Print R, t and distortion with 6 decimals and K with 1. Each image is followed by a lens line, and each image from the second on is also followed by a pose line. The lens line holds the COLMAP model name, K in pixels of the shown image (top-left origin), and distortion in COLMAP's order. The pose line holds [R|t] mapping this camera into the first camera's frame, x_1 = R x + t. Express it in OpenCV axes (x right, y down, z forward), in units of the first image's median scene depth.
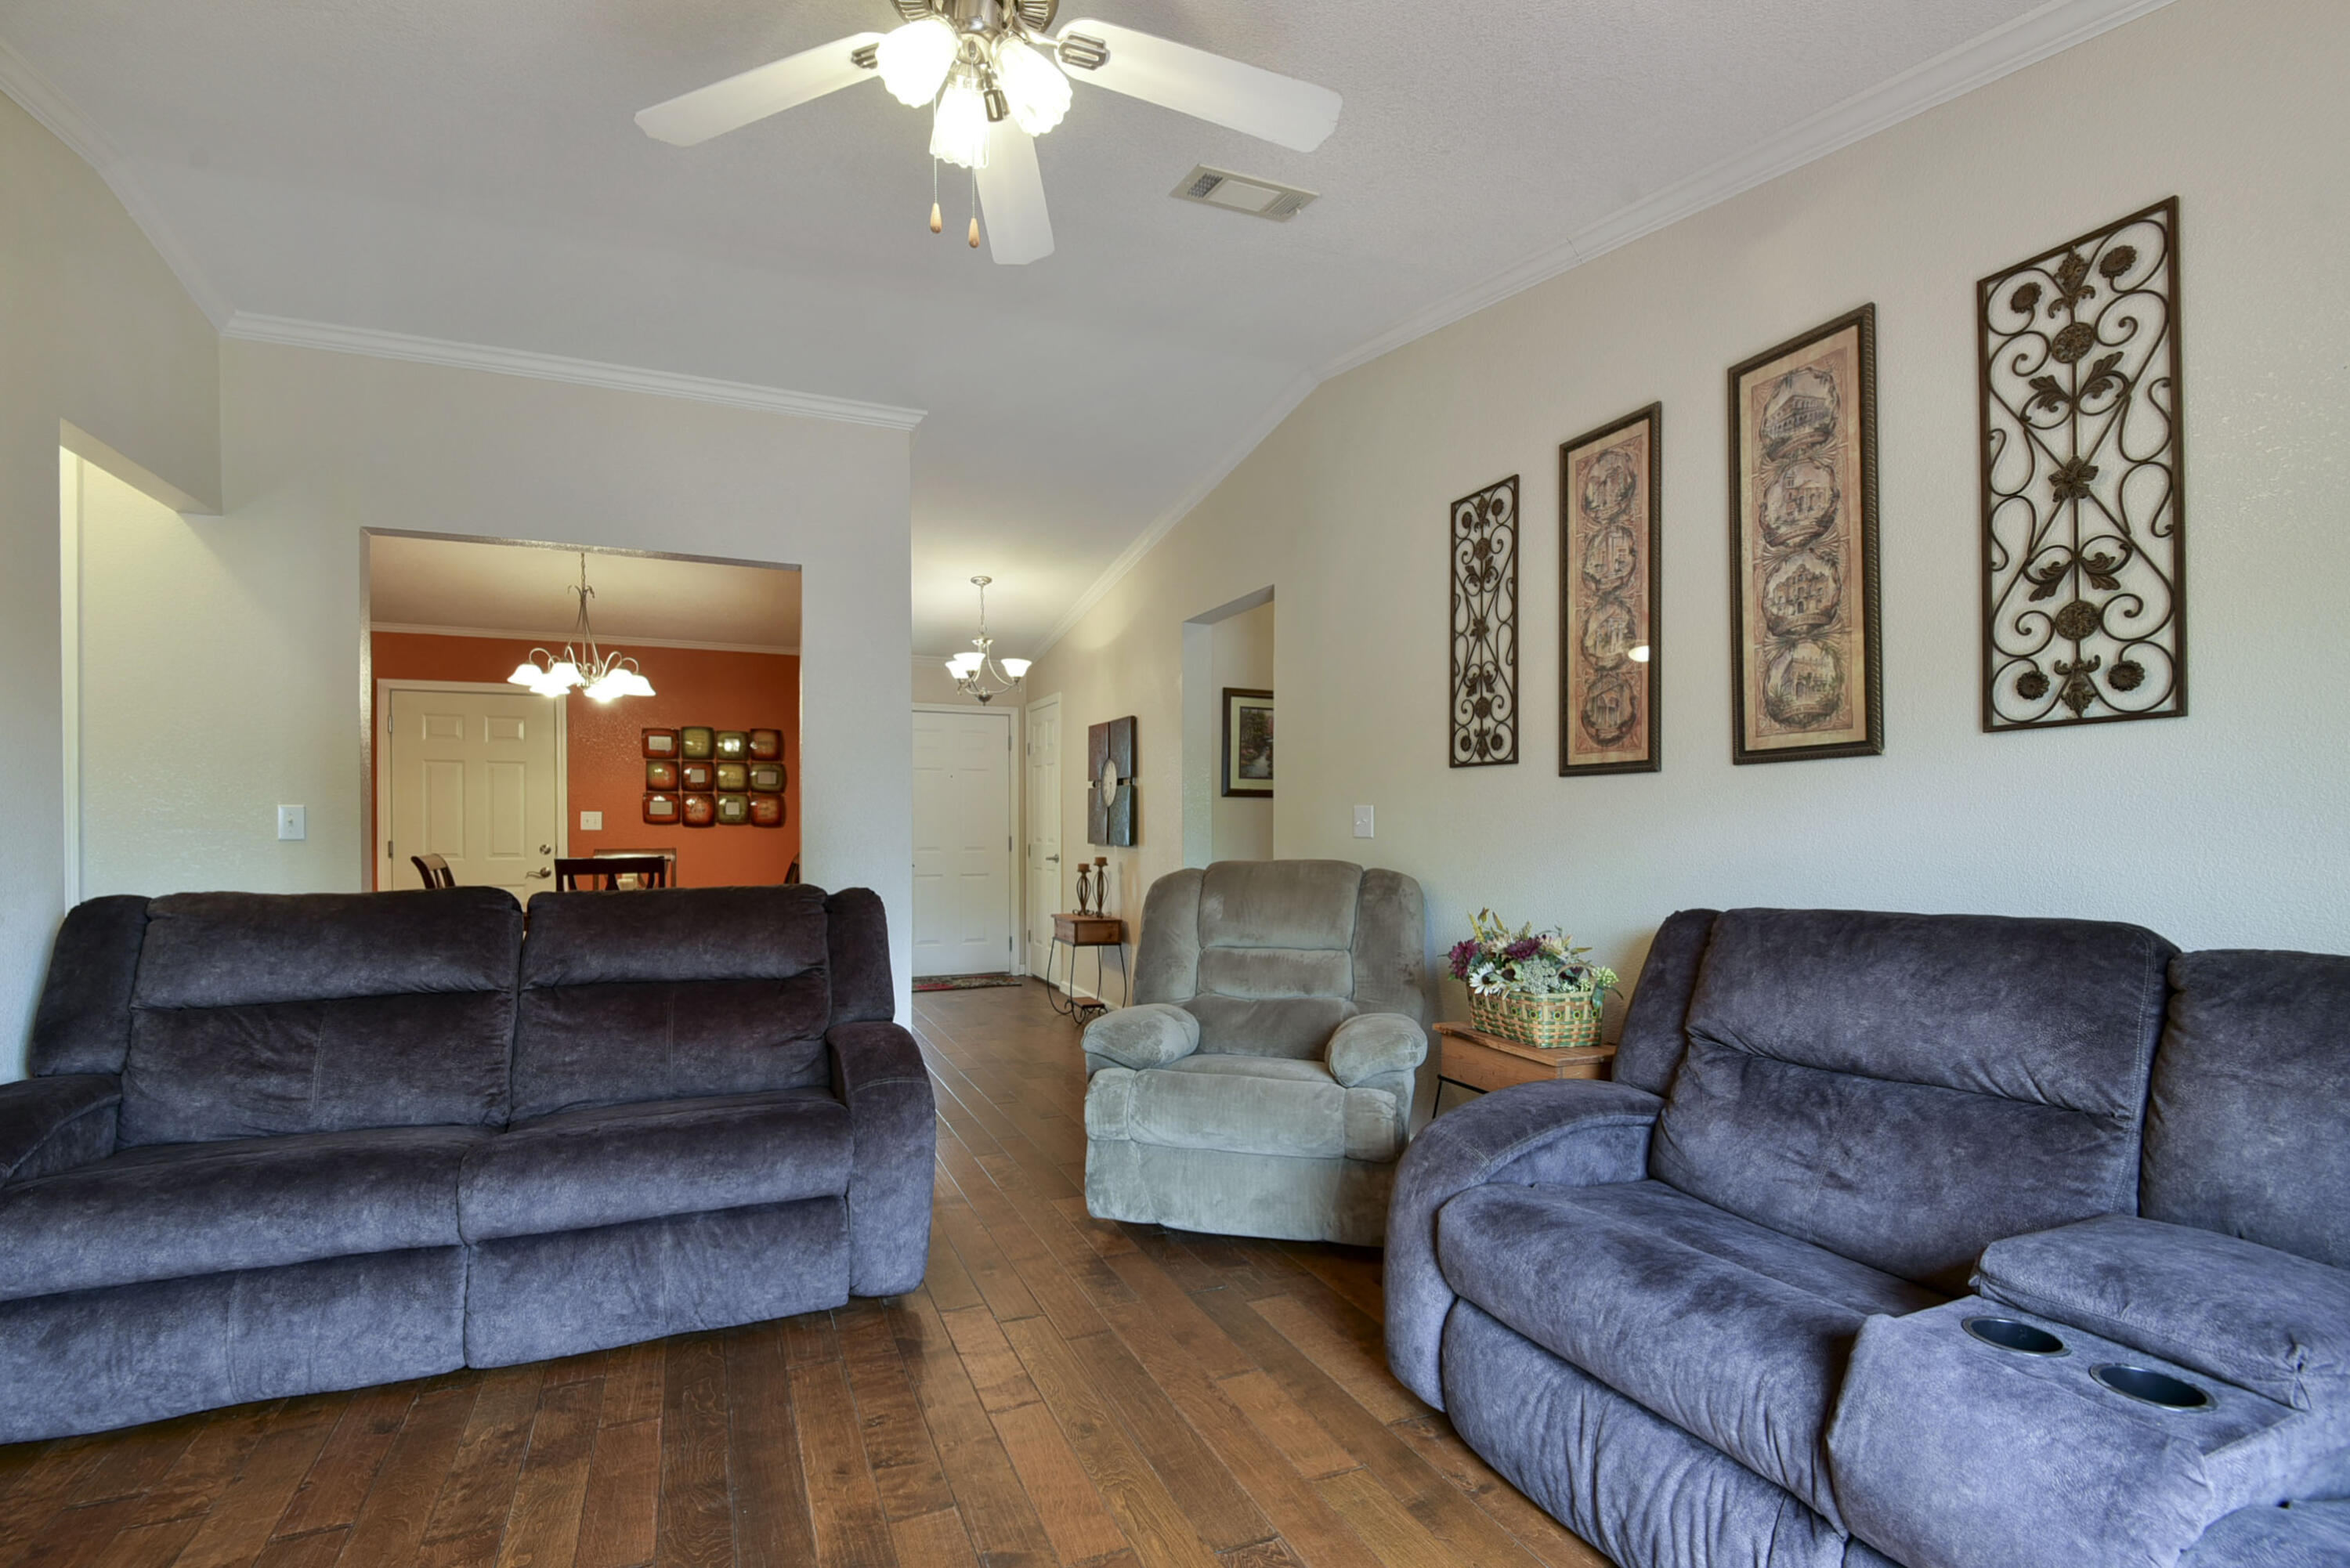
lens RADIAL K [[1089.5, 0, 1175.0], [0, 1089.5, 827.8], [0, 0, 1]] dist [0.019747, -0.014015]
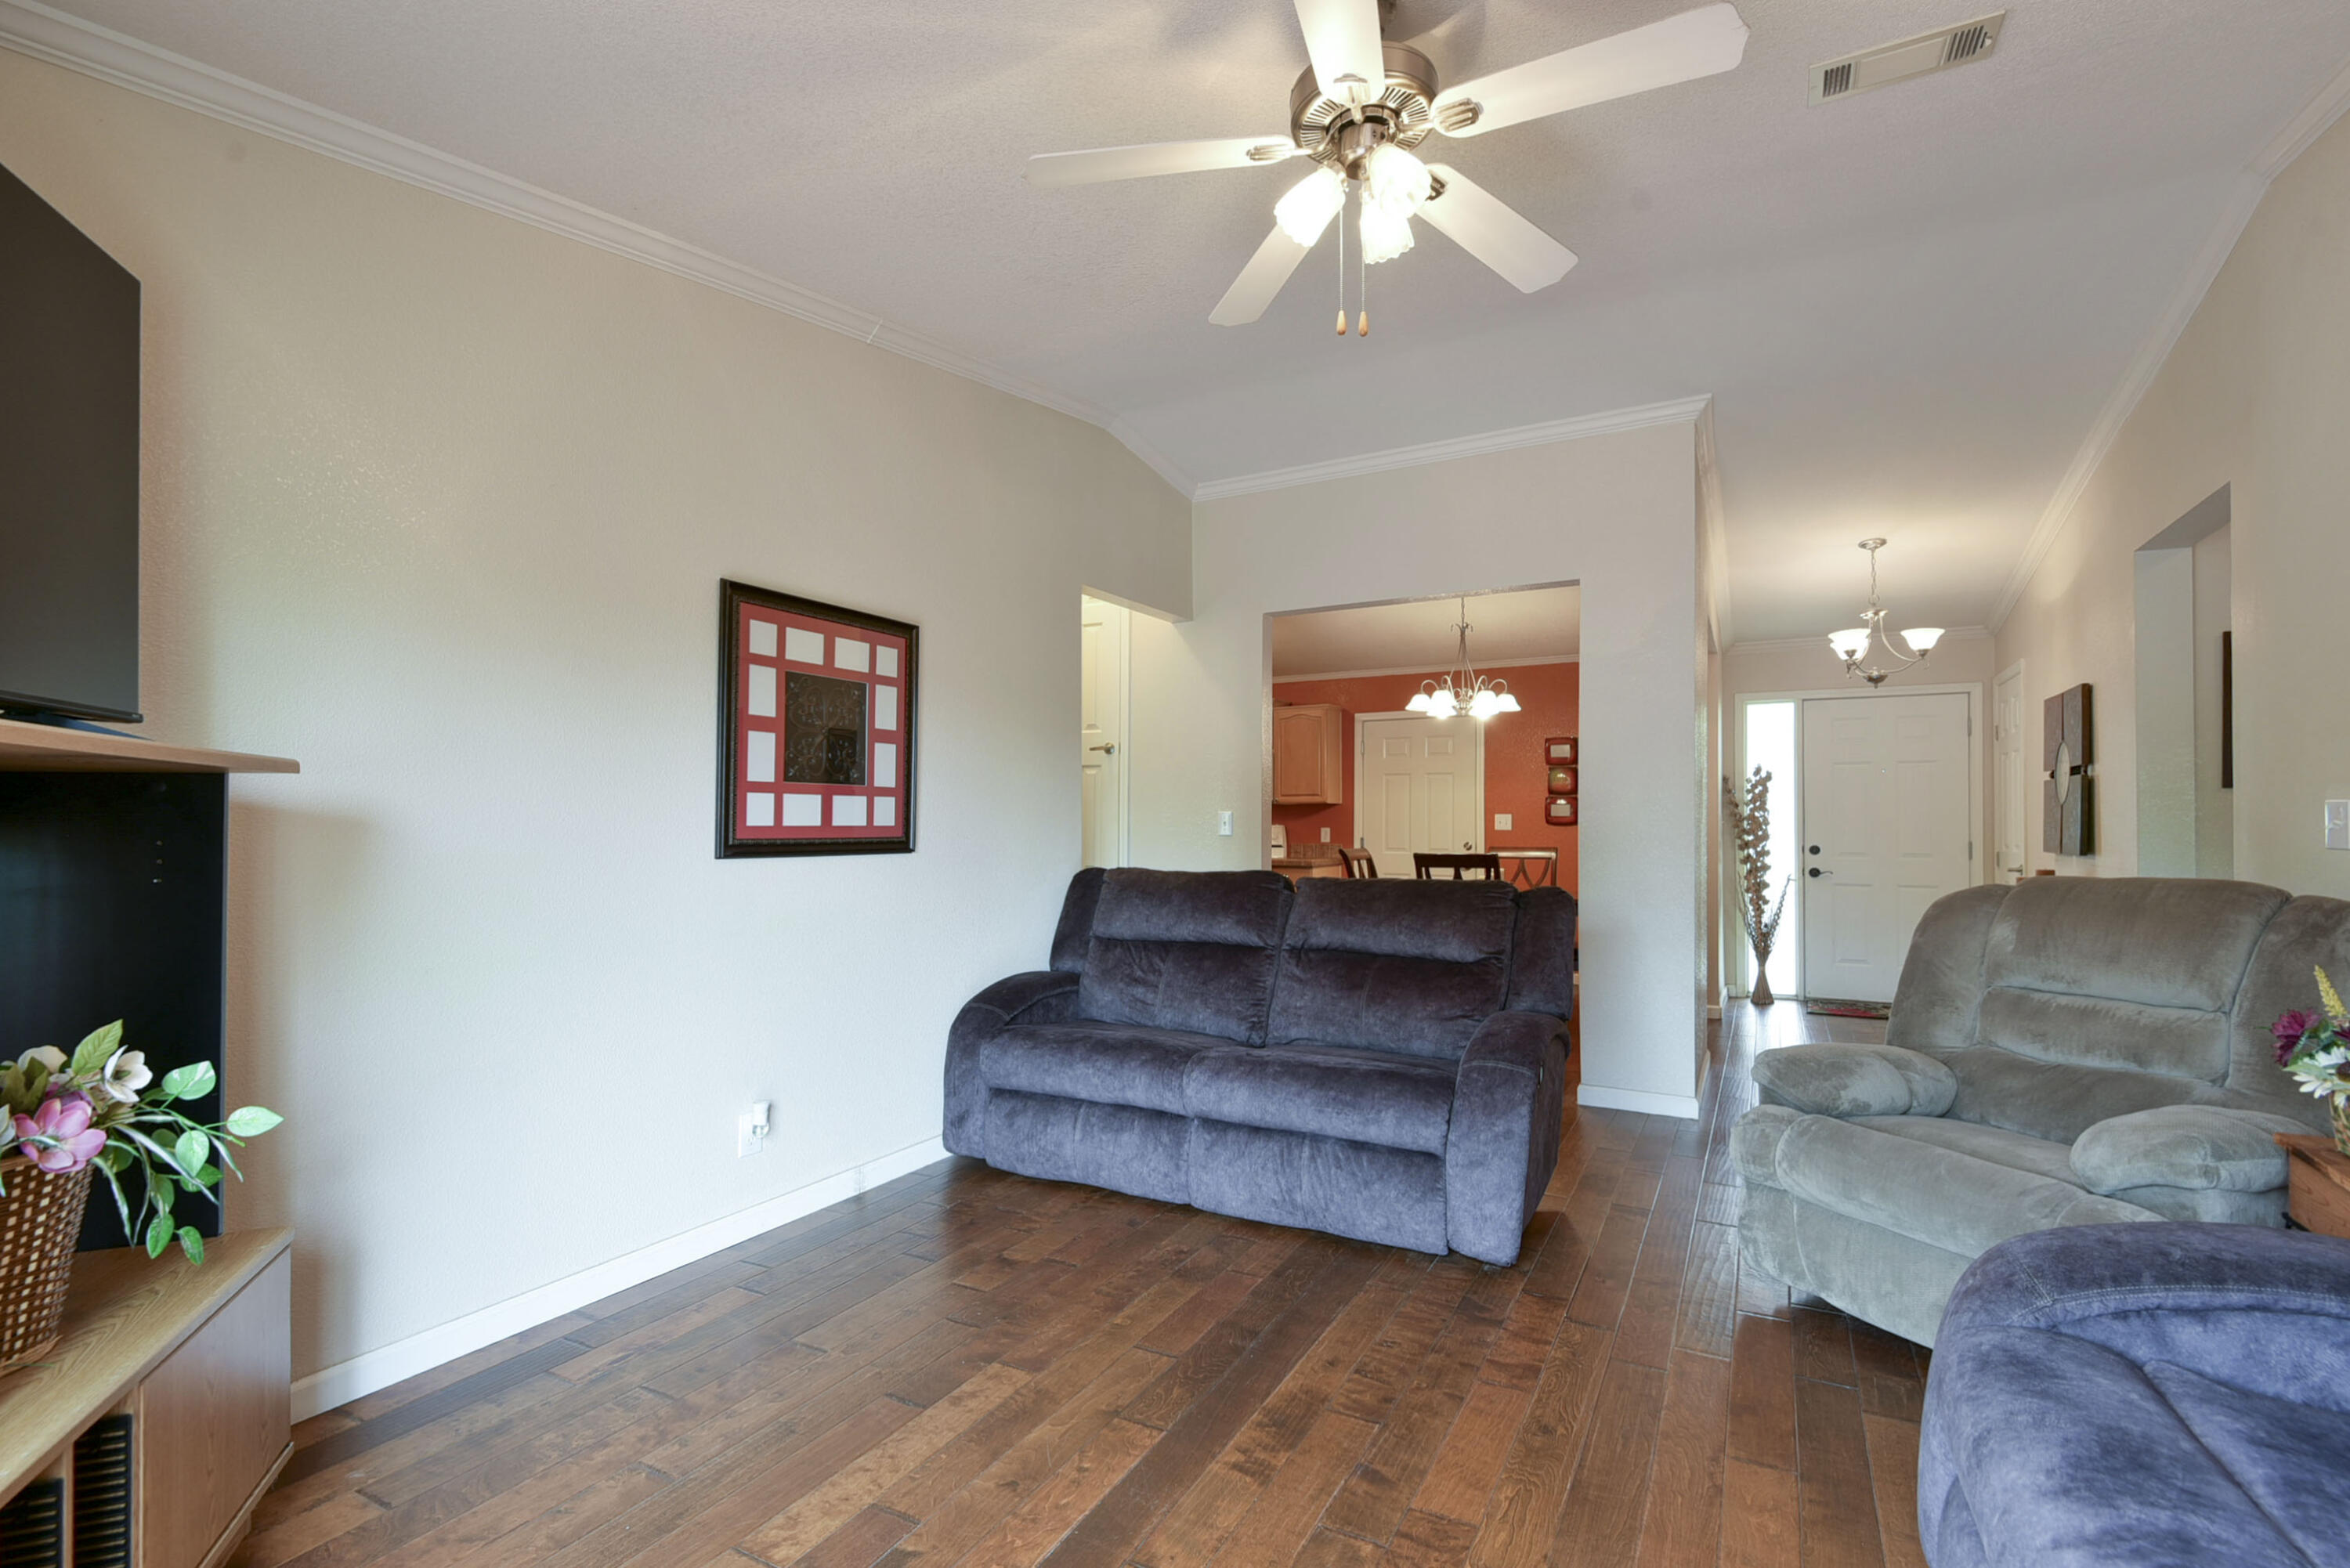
lens RADIAL K [[1089.5, 0, 1168.7], [0, 1089.5, 797.2], [0, 0, 1]] dist [0.019747, -0.014015]
pose [[0.612780, -0.018299, -0.790042, 0.396075], [-0.005412, 0.999611, -0.027351, 0.000429], [0.790235, 0.021036, 0.612443, 0.080118]]
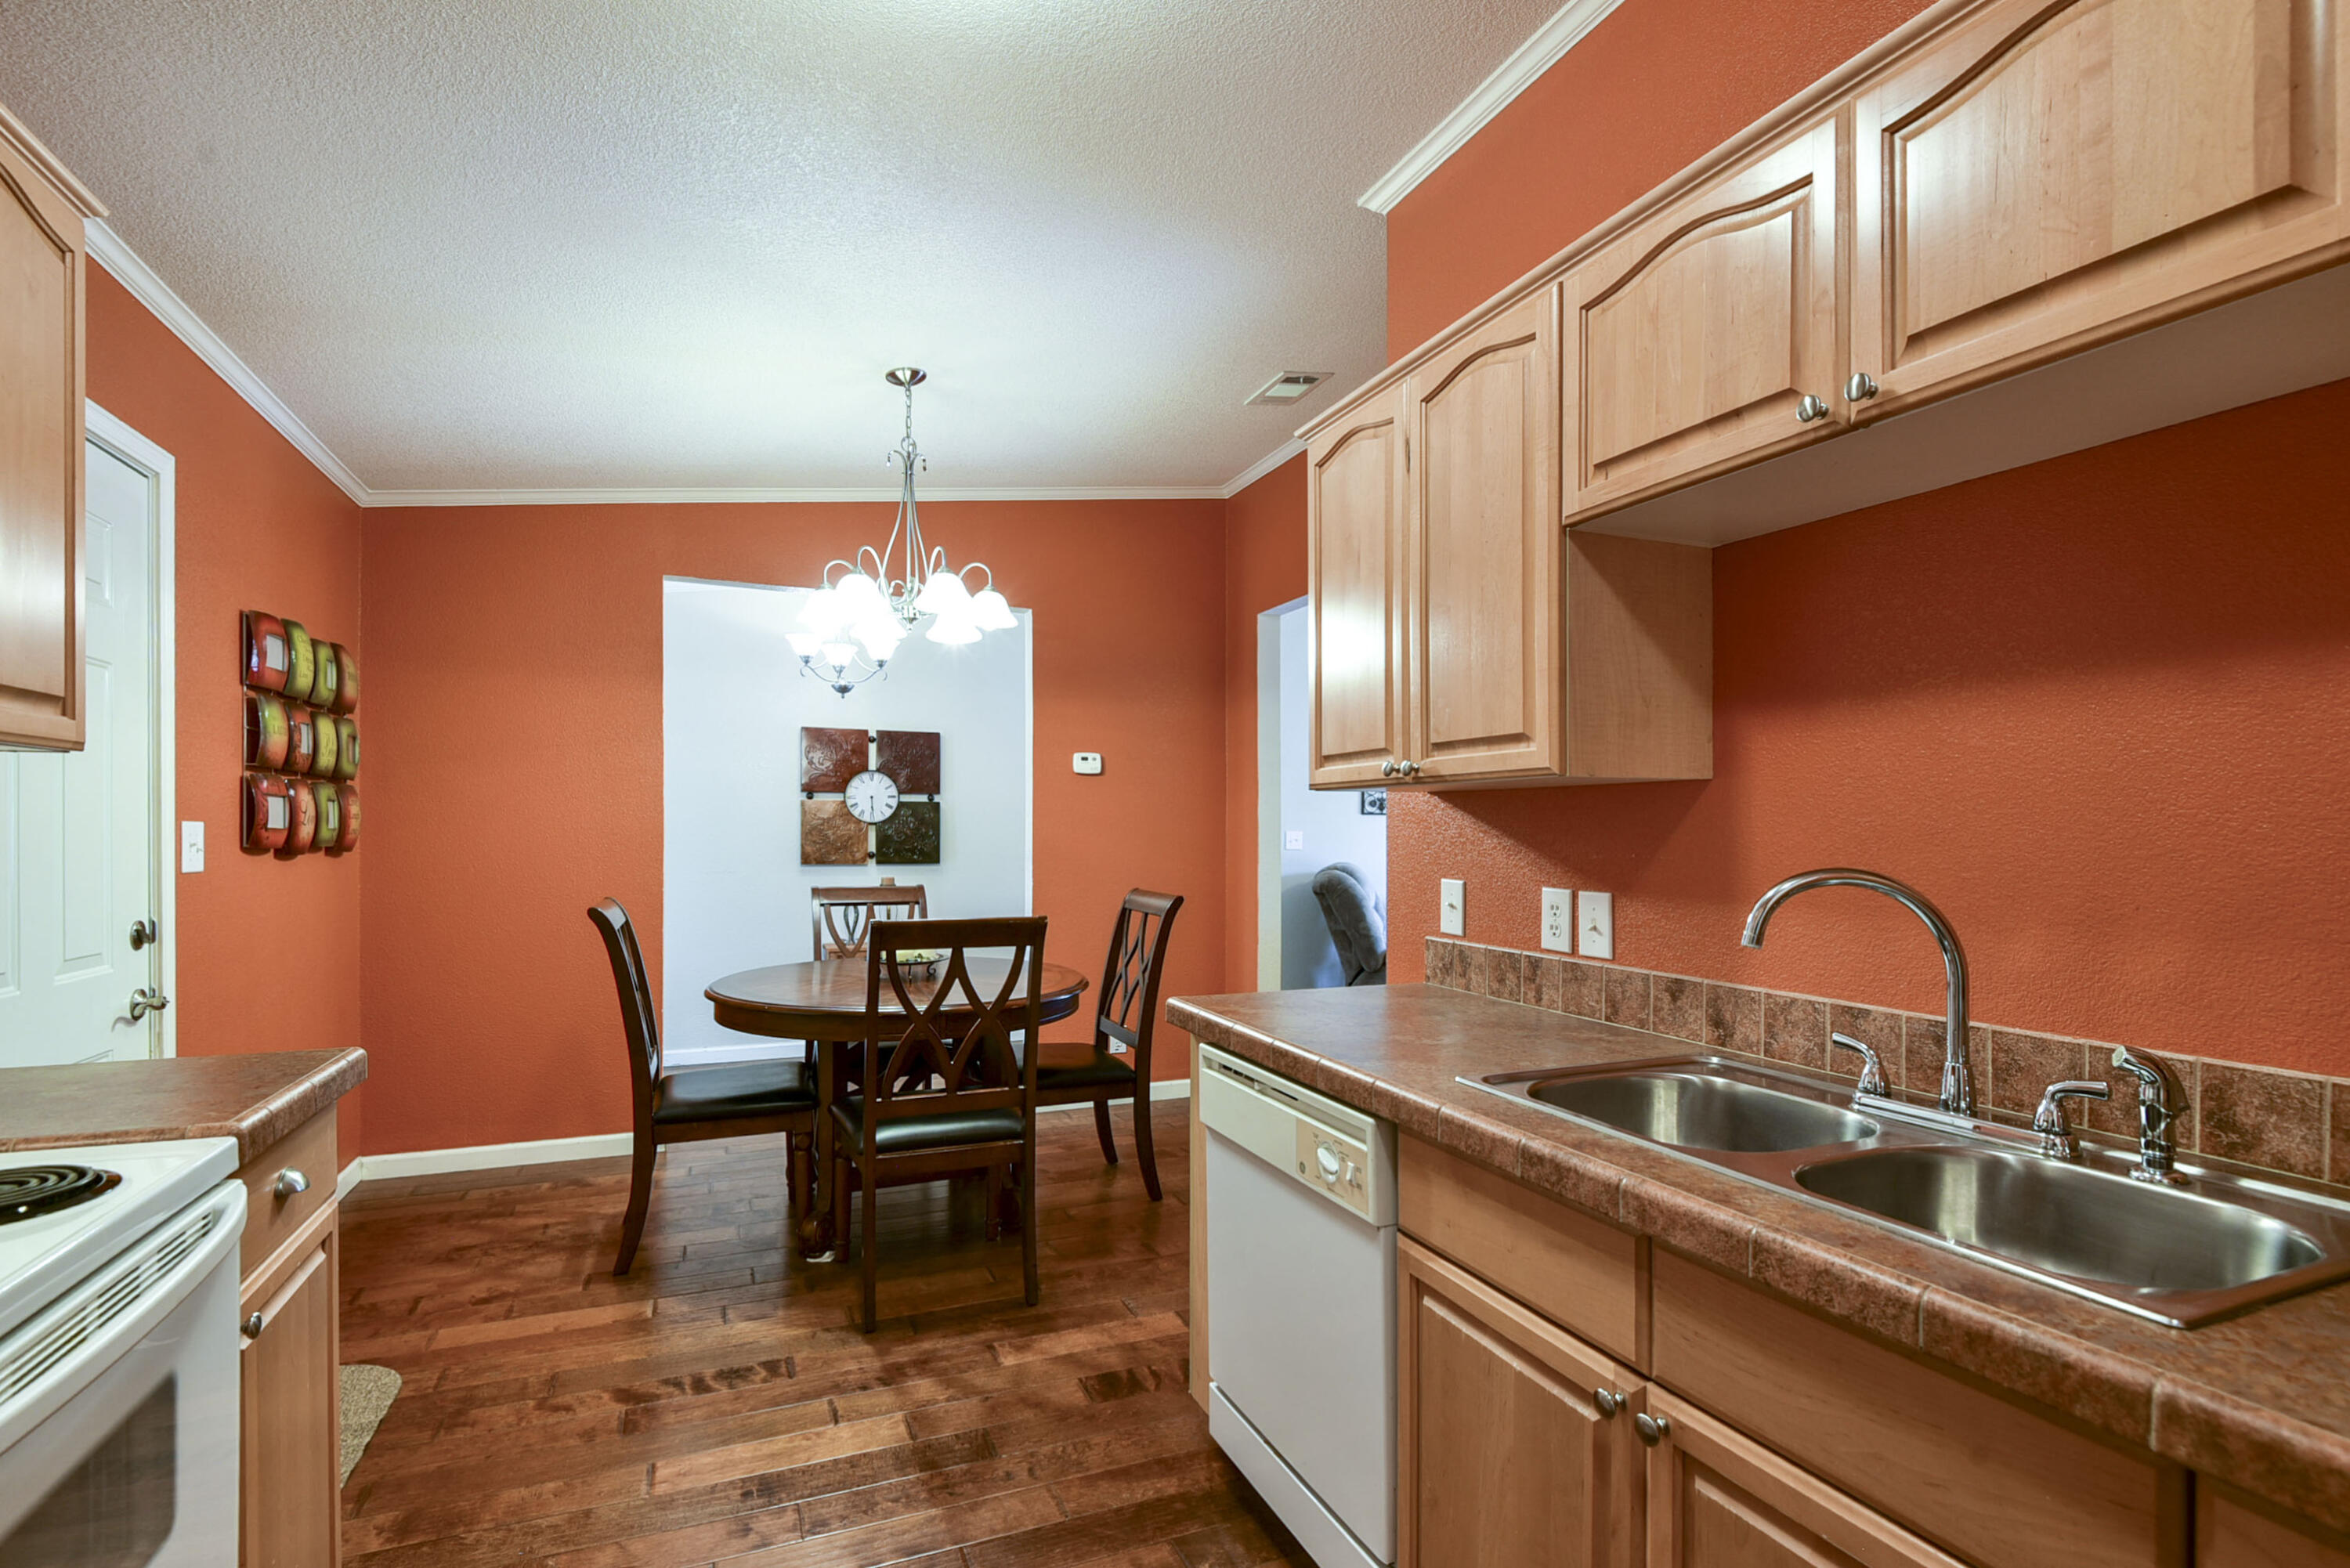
lens RADIAL K [[1089.5, 0, 1172.4], [0, 1089.5, 834.6], [0, 0, 1]] dist [0.019747, -0.014015]
pose [[0.010883, -0.003176, 0.999936, -2.343406], [-0.000078, 0.999995, 0.003177, -0.031422], [-0.999941, -0.000113, 0.010883, 1.788679]]
